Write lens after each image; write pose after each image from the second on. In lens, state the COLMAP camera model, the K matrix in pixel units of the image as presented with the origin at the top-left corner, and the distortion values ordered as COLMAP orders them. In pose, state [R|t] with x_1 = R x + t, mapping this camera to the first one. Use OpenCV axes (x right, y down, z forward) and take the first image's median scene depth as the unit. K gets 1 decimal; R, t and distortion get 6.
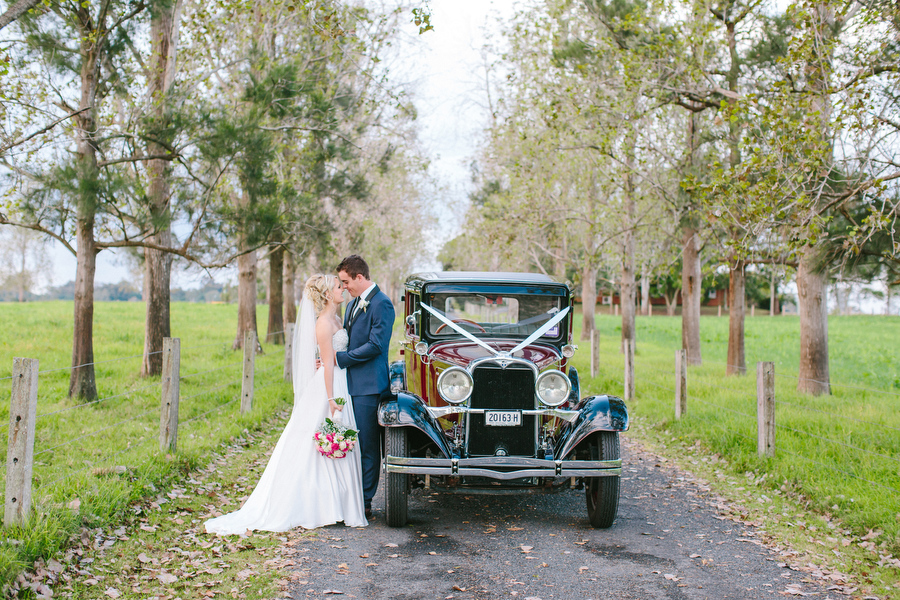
lens RADIAL K [[1334.3, 0, 450.0], [0, 1334.3, 300.0], [0, 0, 1]] dist [-0.138586, 0.035533]
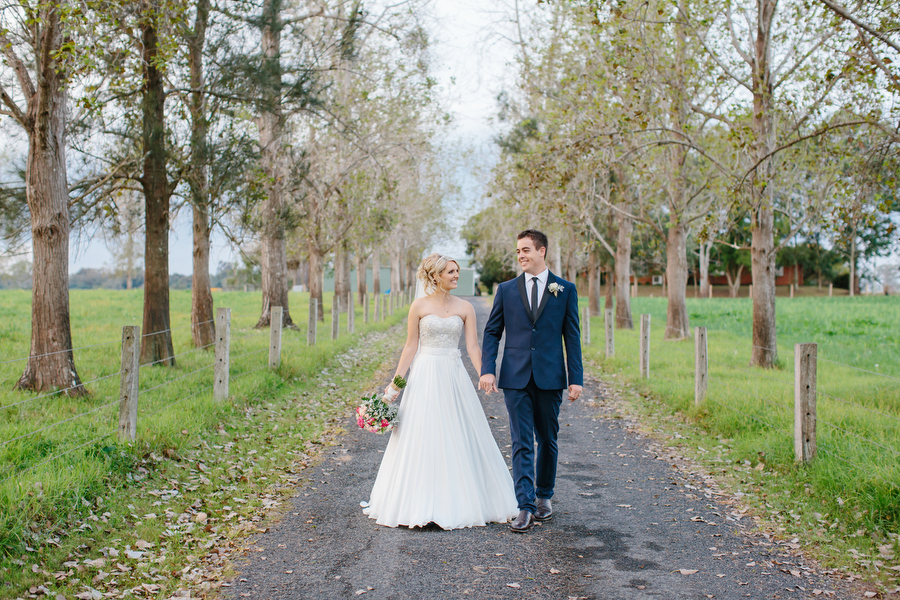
lens RADIAL K [[1334.3, 0, 450.0], [0, 1334.3, 300.0], [0, 0, 1]] dist [-0.138586, 0.035533]
pose [[0.999677, -0.013247, -0.021678, 0.005298], [0.013519, 0.999831, 0.012443, 0.001436], [0.021510, -0.012732, 0.999688, 0.404512]]
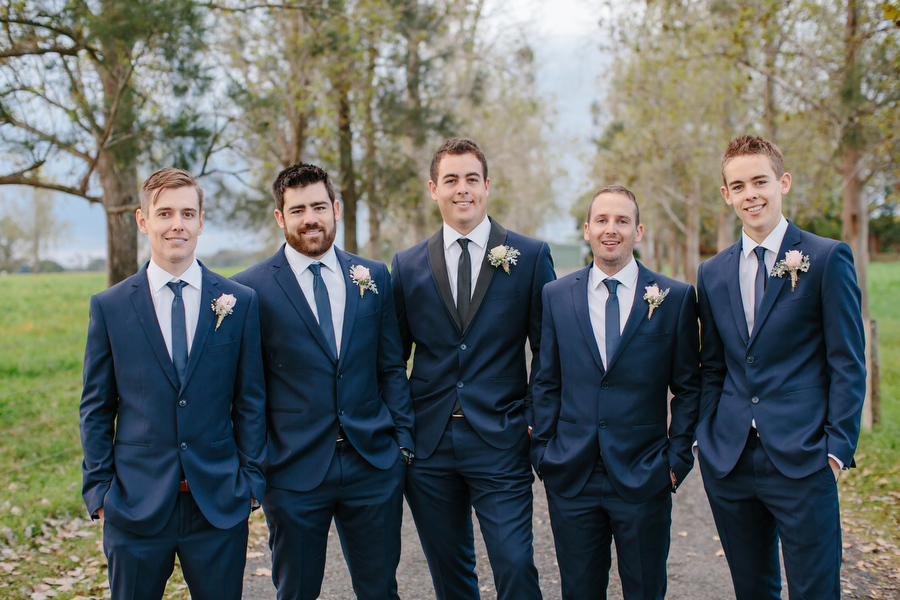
lens RADIAL K [[1288.9, 0, 450.0], [0, 1288.9, 300.0], [0, 0, 1]] dist [-0.171780, 0.304917]
pose [[0.993344, -0.028383, -0.111629, 0.020685], [0.031997, 0.999016, 0.030719, 0.001727], [0.110648, -0.034086, 0.993275, 0.178141]]
